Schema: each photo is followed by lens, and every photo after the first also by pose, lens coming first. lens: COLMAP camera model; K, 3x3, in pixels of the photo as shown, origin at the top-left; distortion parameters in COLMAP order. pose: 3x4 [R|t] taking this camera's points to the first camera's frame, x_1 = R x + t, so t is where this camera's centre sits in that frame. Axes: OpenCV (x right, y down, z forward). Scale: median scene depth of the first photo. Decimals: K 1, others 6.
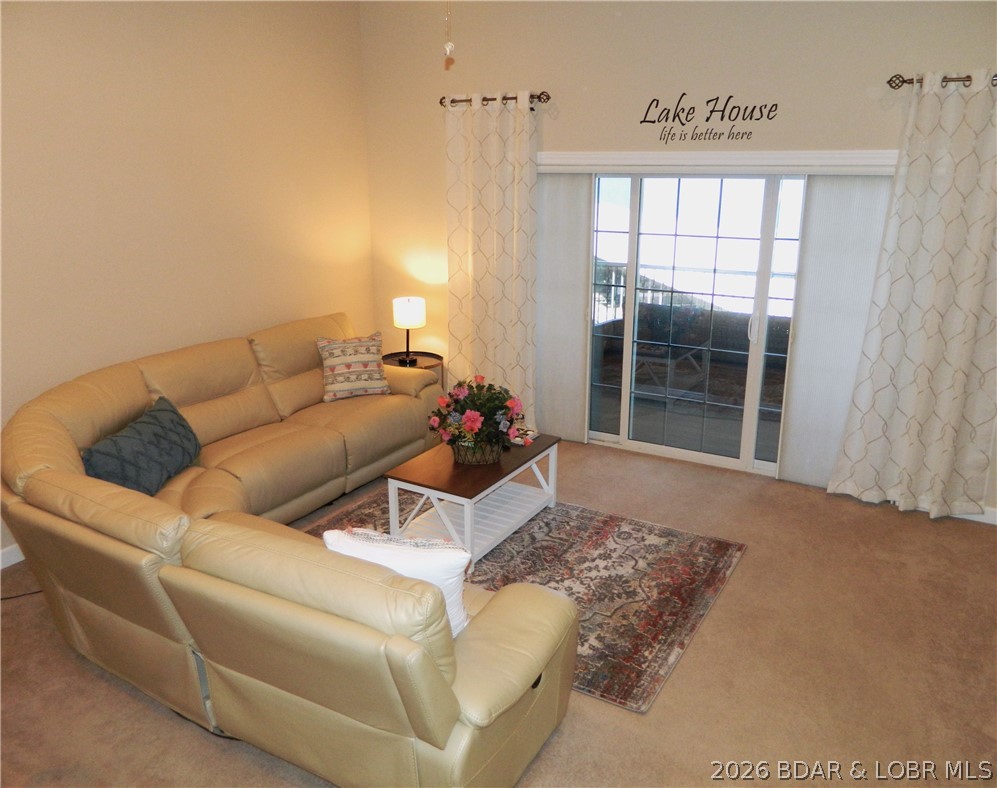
lens RADIAL K [[774.5, 0, 498.5], [0, 774.5, 394.0], [0, 0, 1]] dist [0.013315, -0.003208]
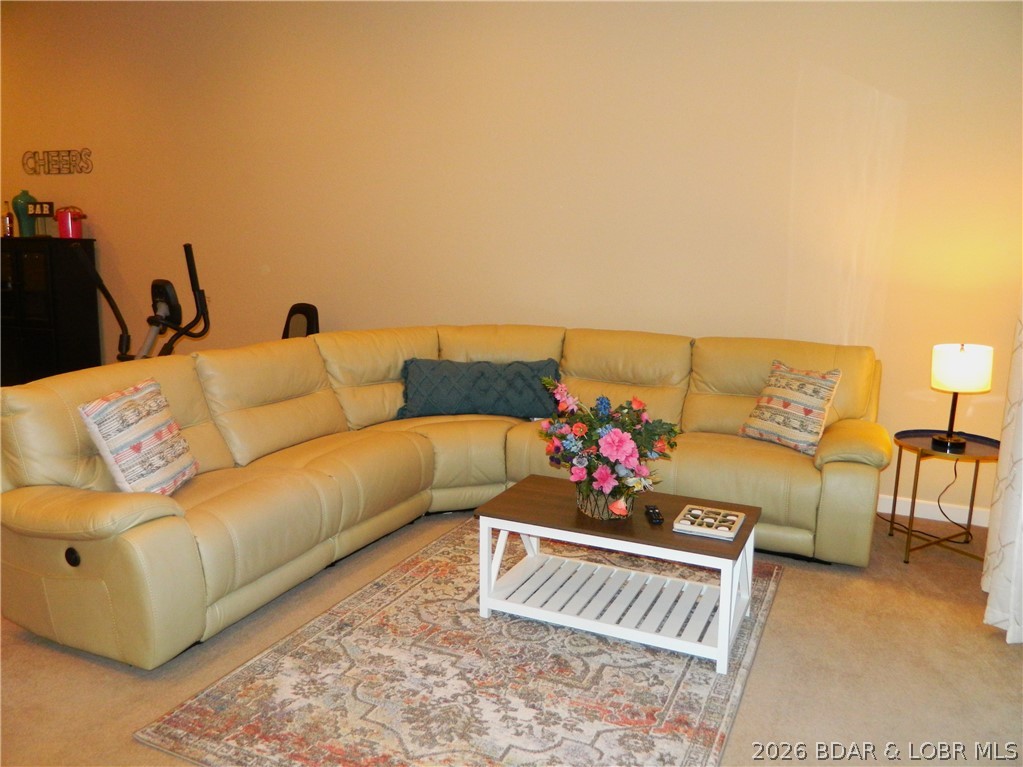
lens RADIAL K [[754.9, 0, 511.5], [0, 754.9, 383.5], [0, 0, 1]] dist [0.006134, 0.003346]
pose [[0.130656, 0.179242, -0.975090, 0.607530], [-0.294765, 0.946069, 0.134410, -0.093635], [0.946595, 0.269861, 0.176444, 0.754953]]
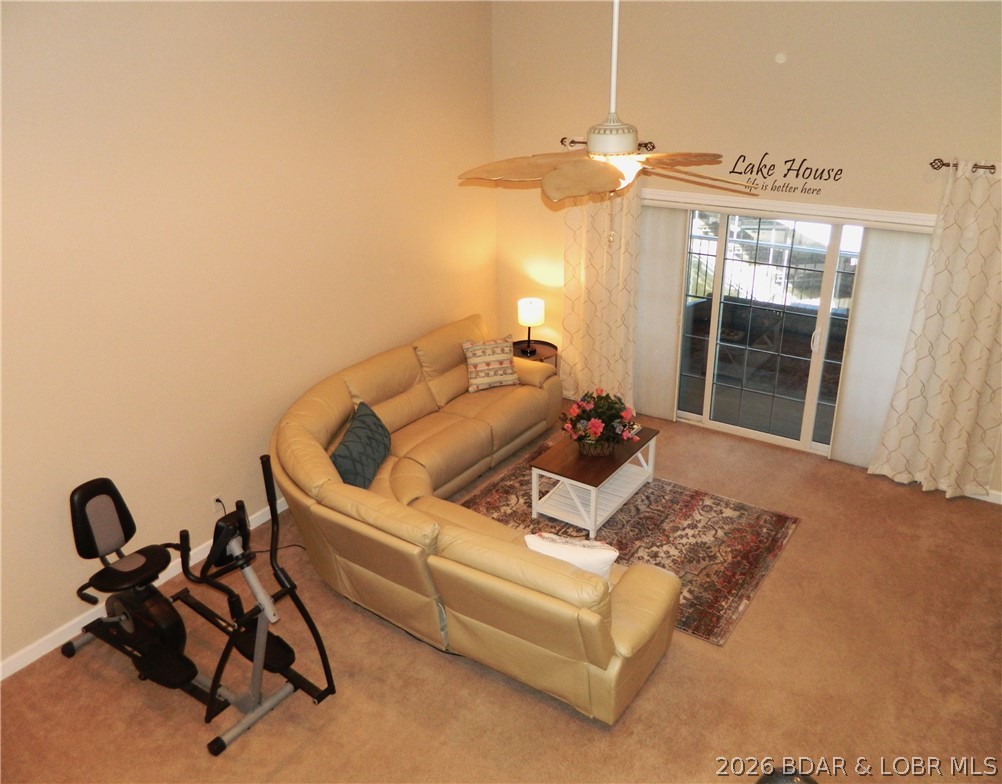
lens RADIAL K [[762.4, 0, 532.4], [0, 762.4, 395.0], [0, 0, 1]] dist [0.001609, 0.001528]
pose [[0.998776, 0.012053, -0.047965, -0.074567], [-0.006477, 0.993373, 0.114753, -0.156430], [0.049030, -0.114302, 0.992235, -0.281263]]
